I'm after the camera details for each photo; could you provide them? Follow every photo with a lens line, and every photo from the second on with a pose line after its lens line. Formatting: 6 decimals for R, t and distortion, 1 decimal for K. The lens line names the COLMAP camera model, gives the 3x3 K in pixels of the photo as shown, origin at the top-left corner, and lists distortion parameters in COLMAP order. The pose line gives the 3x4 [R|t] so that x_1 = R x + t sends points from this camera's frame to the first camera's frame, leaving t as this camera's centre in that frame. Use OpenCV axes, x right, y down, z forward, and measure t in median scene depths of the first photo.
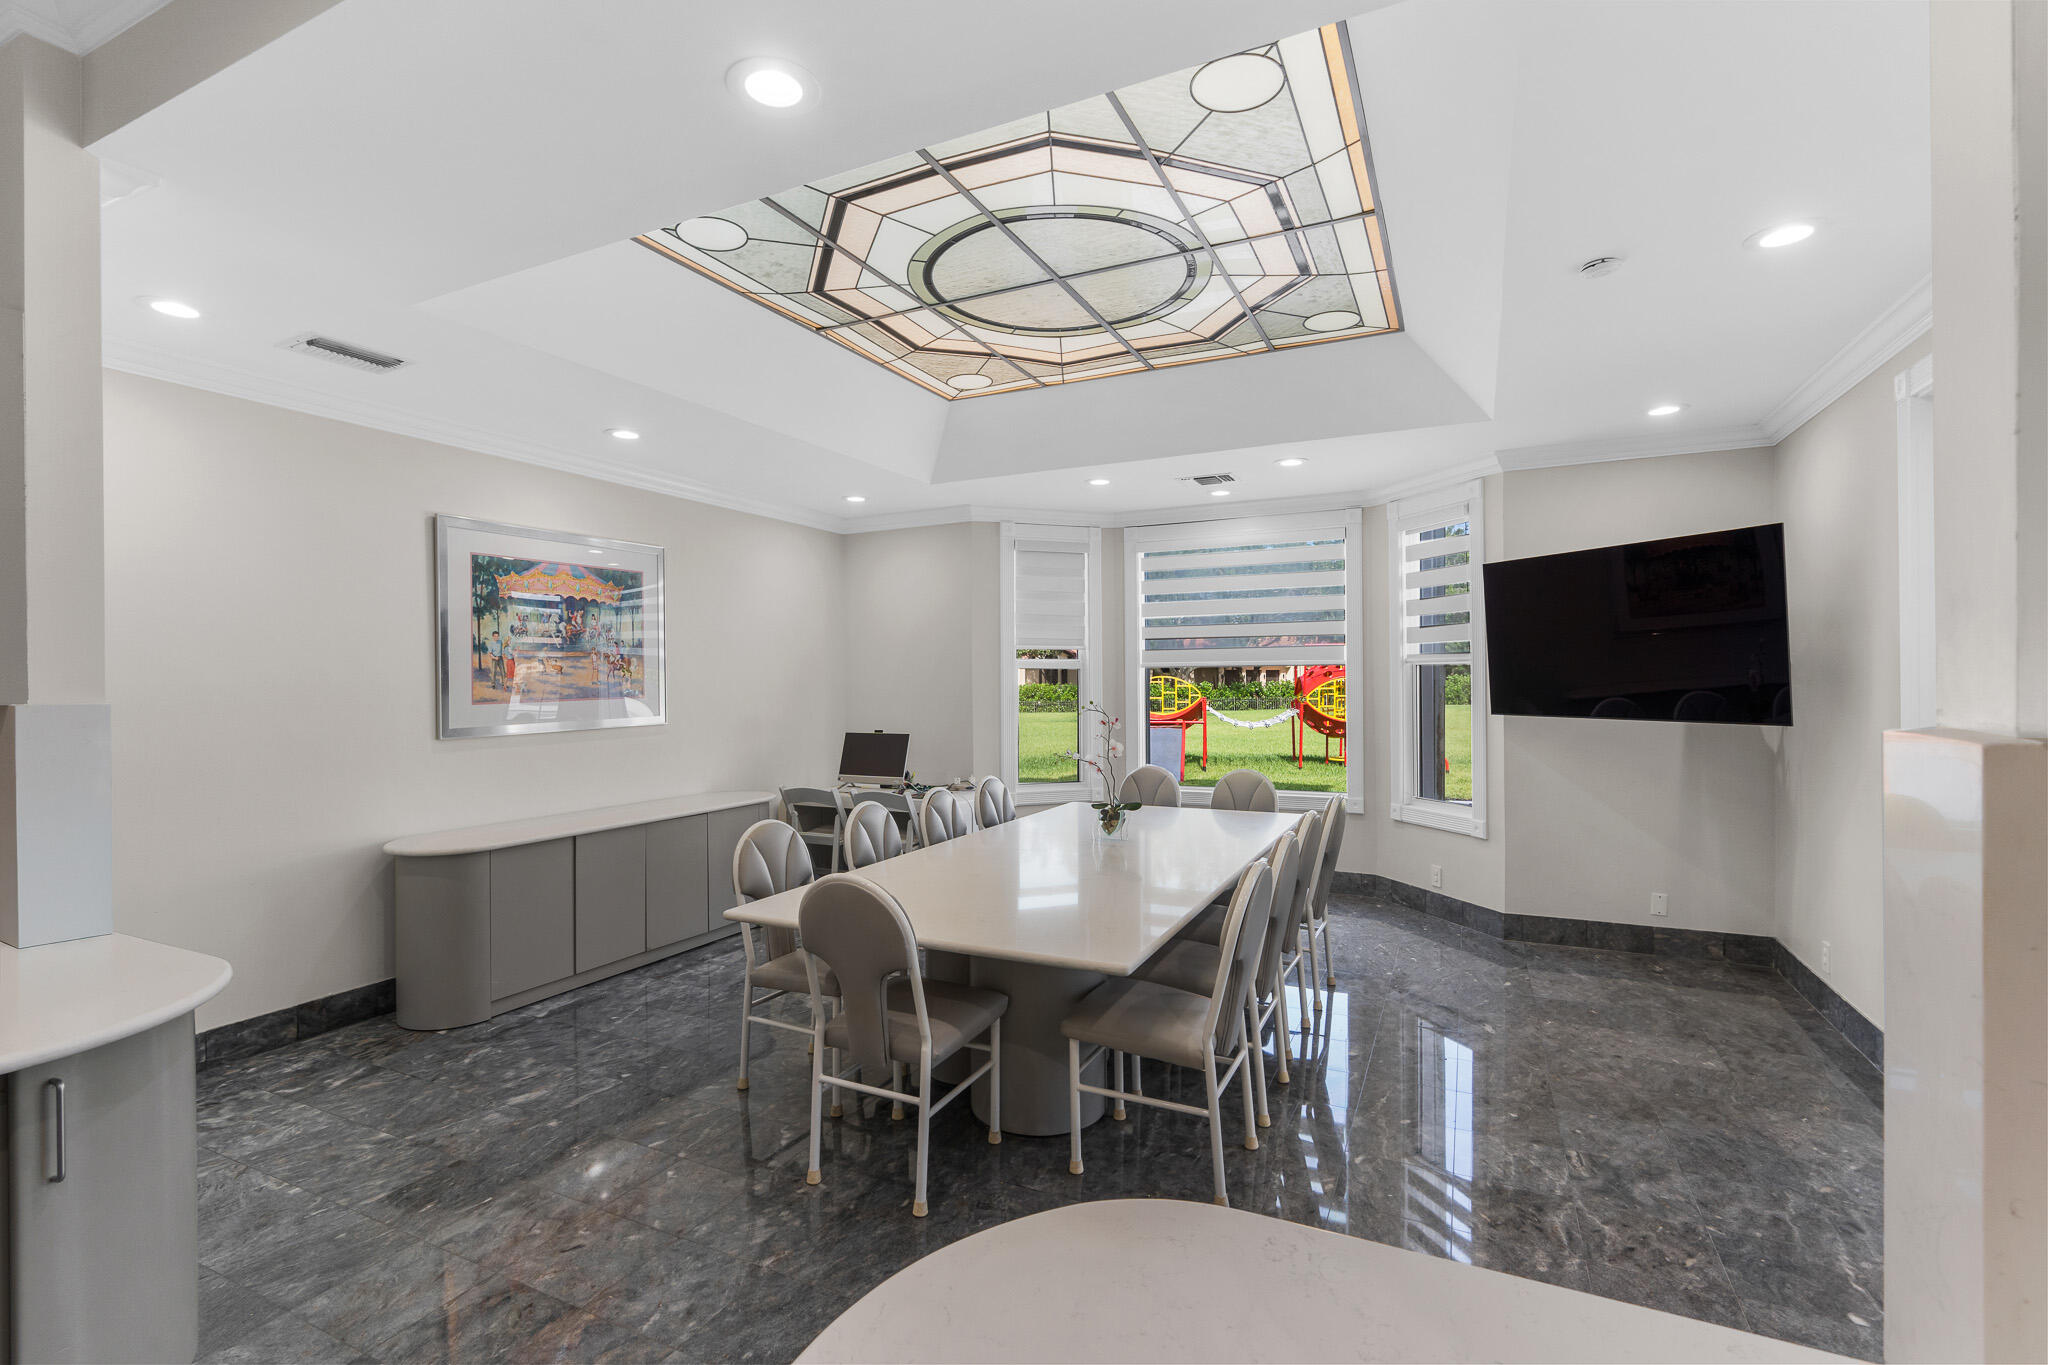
lens RADIAL K [[918.4, 0, 1024.9], [0, 918.4, 672.1], [0, 0, 1]] dist [-0.003656, 0.002467]
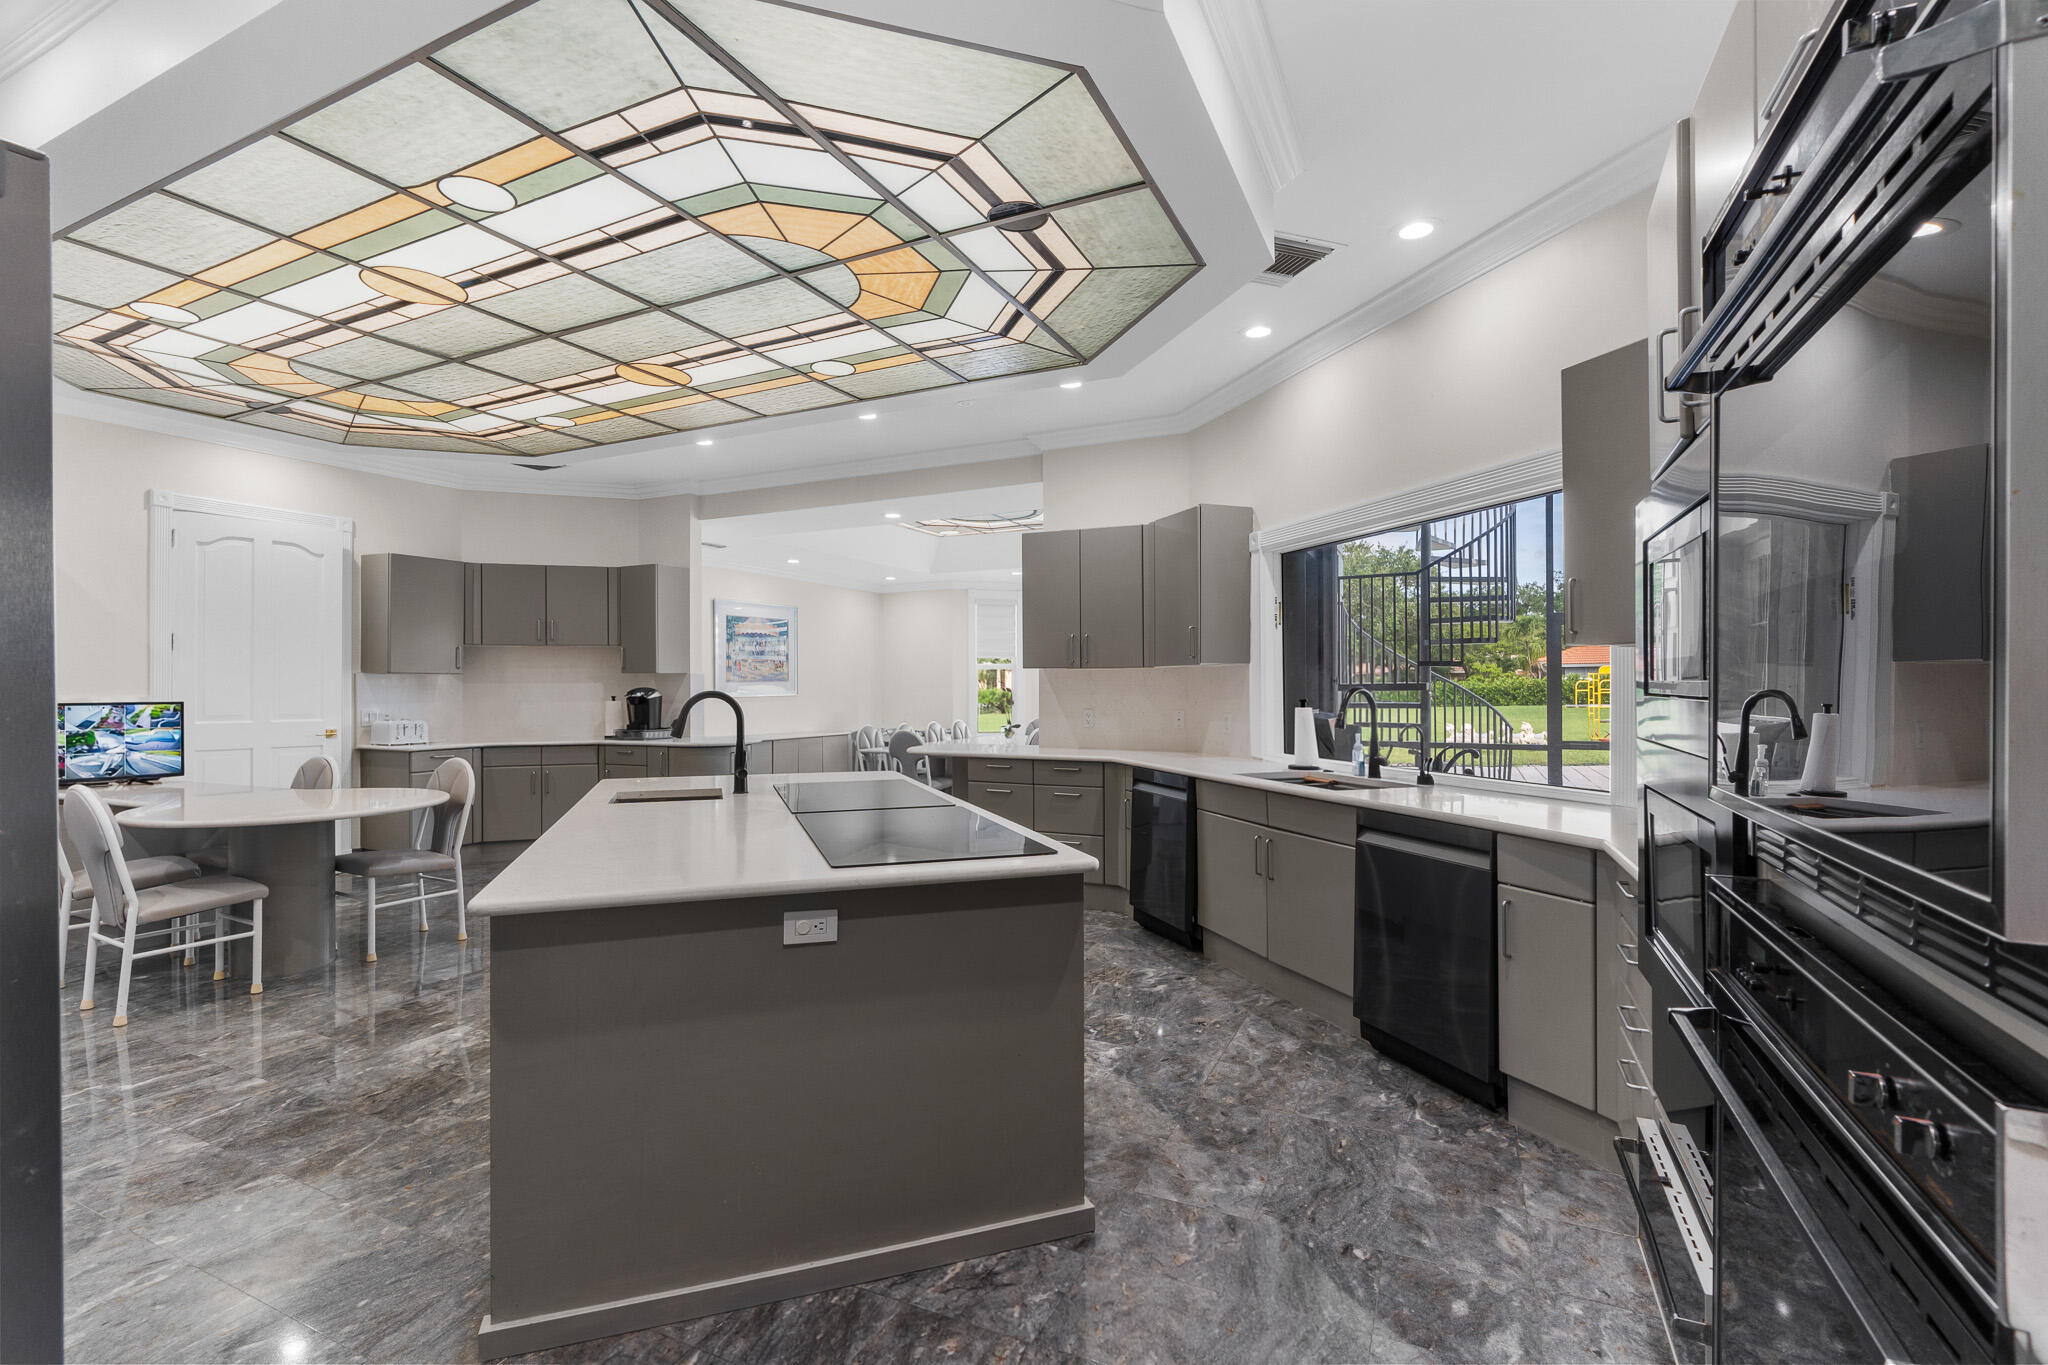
lens RADIAL K [[918.4, 0, 1025.4], [0, 918.4, 685.6], [0, 0, 1]] dist [-0.003656, 0.002467]
pose [[0.999947, 0.001519, 0.010203, 0.087203], [-0.001547, 0.999995, 0.002738, 0.029776], [-0.010199, -0.002754, 0.999944, -1.041565]]
